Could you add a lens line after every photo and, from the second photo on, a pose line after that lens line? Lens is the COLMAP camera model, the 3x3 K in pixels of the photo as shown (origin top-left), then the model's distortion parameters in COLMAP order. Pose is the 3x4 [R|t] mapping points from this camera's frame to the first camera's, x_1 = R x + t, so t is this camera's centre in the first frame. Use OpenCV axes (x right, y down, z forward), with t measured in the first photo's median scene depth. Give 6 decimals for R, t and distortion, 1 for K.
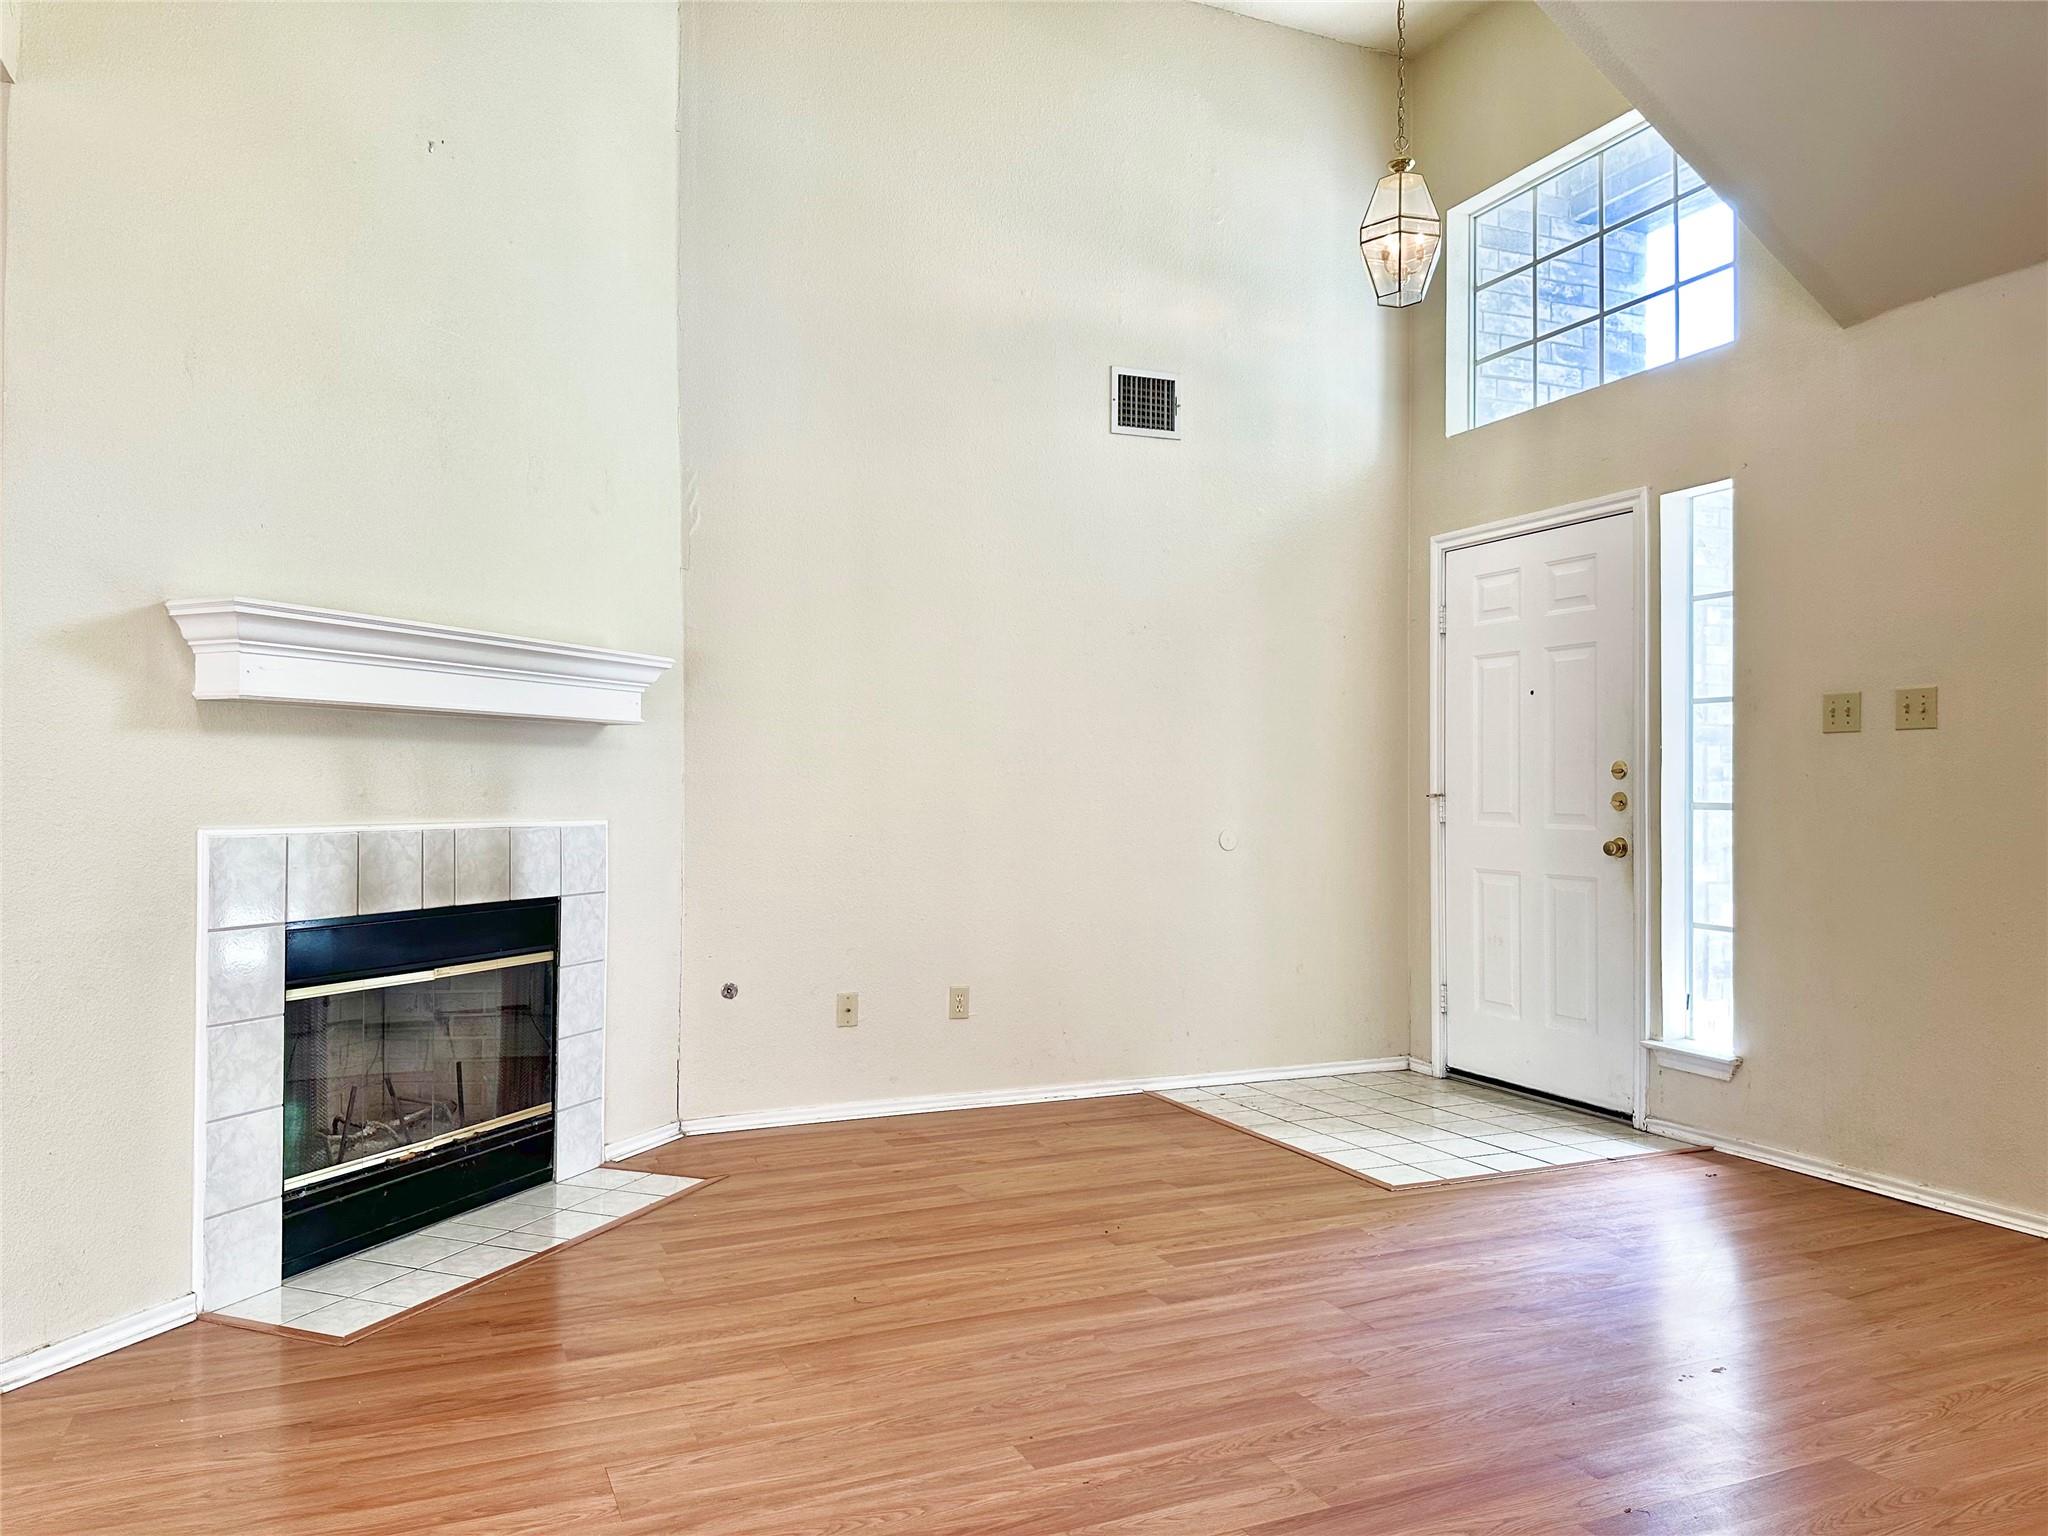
lens RADIAL K [[1443.7, 0, 1020.6], [0, 1443.7, 779.4], [0, 0, 1]] dist [0.008672, -0.005368]
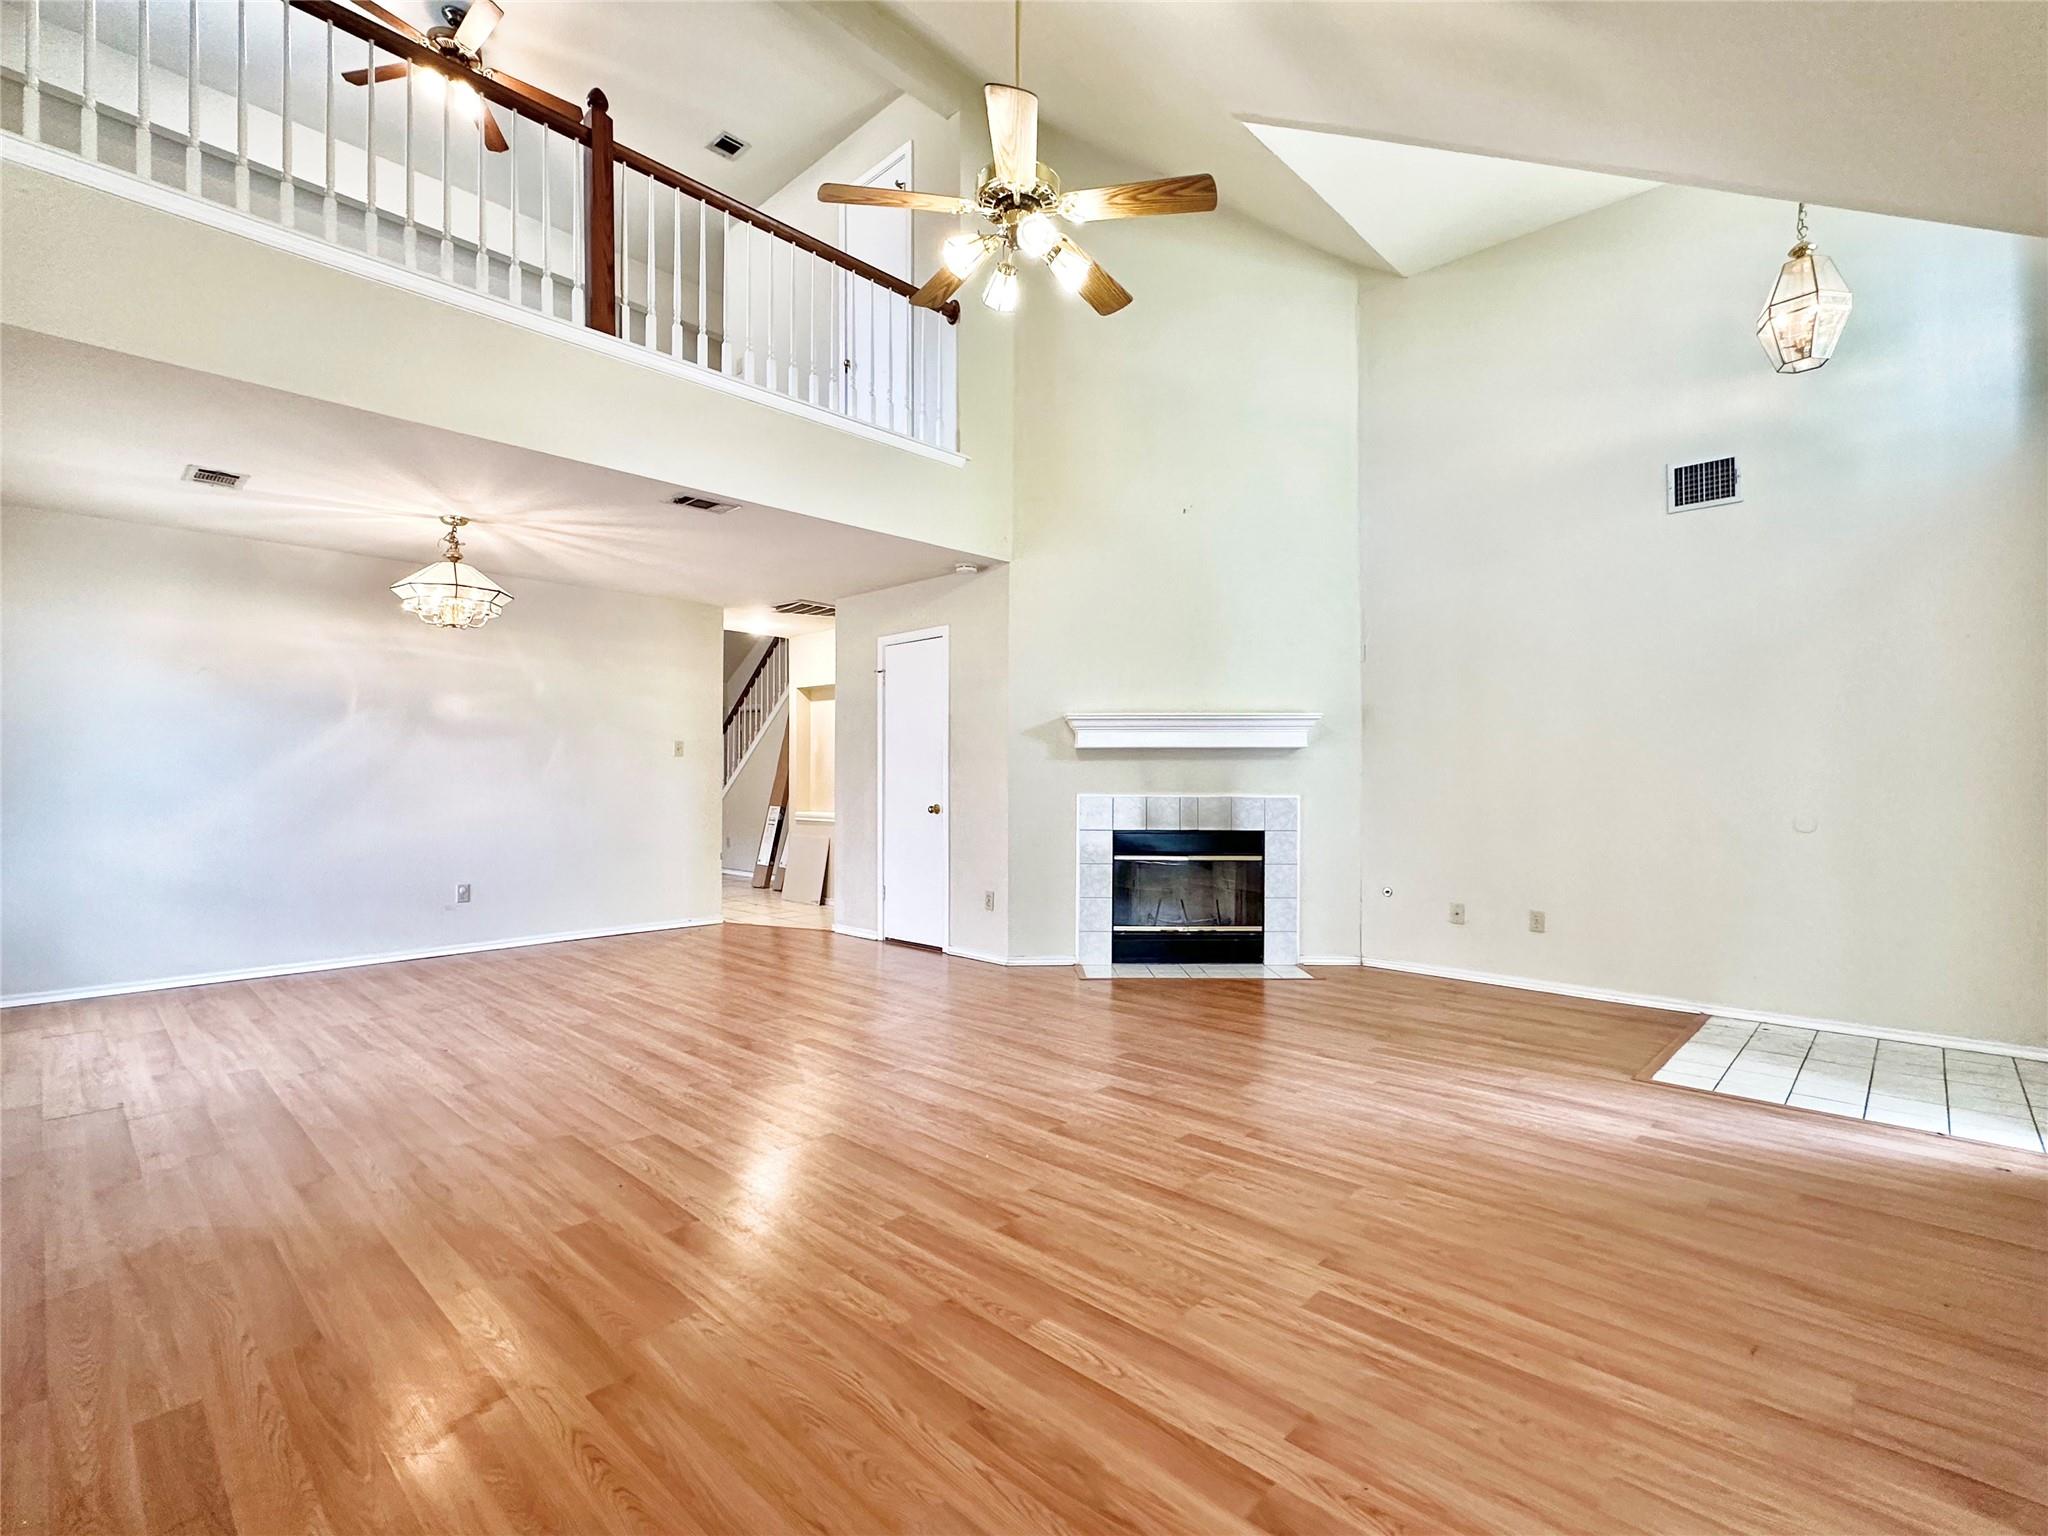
lens RADIAL K [[955.3, 0, 1024.7], [0, 955.3, 771.0], [0, 0, 1]] dist [-0.001007, -0.000346]
pose [[0.382881, -0.009500, -0.923749, 0.999995], [0.007804, 0.999945, -0.007049, 0.000678], [0.923765, -0.004510, 0.382934, 0.162813]]
